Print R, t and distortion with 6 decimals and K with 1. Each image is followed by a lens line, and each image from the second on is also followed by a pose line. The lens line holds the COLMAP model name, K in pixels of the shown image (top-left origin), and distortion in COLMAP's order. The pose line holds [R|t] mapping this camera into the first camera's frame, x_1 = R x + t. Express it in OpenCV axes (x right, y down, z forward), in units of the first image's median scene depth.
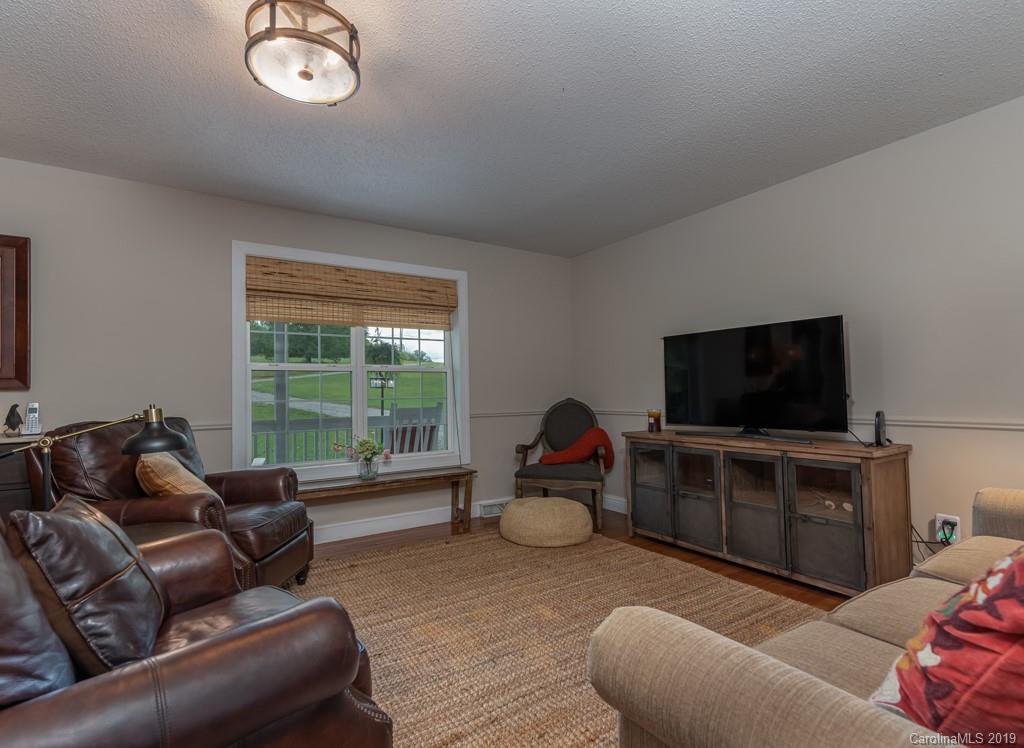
lens RADIAL K [[505.2, 0, 475.1], [0, 505.2, 391.8], [0, 0, 1]] dist [0.001543, -0.000162]
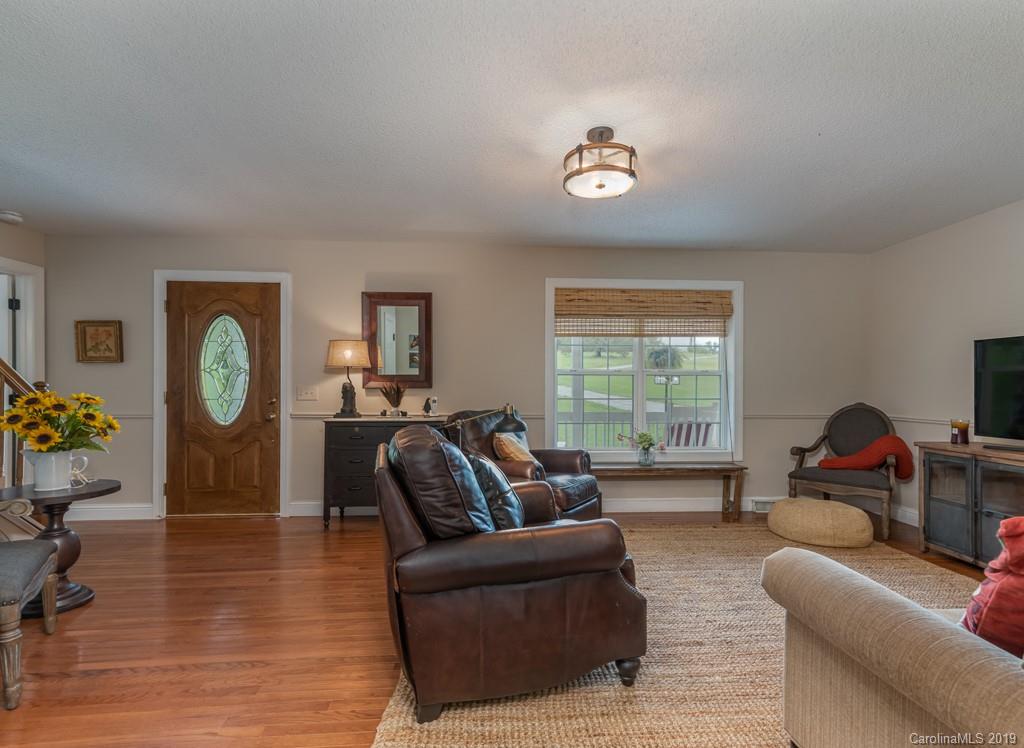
lens RADIAL K [[458.4, 0, 512.0], [0, 458.4, 374.0], [0, 0, 1]] dist [0.000386, 0.000193]
pose [[0.875135, 0.000939, -0.483878, 0.043428], [-0.015485, 0.999540, -0.026066, -0.013757], [0.483631, 0.030304, 0.874747, -0.137734]]
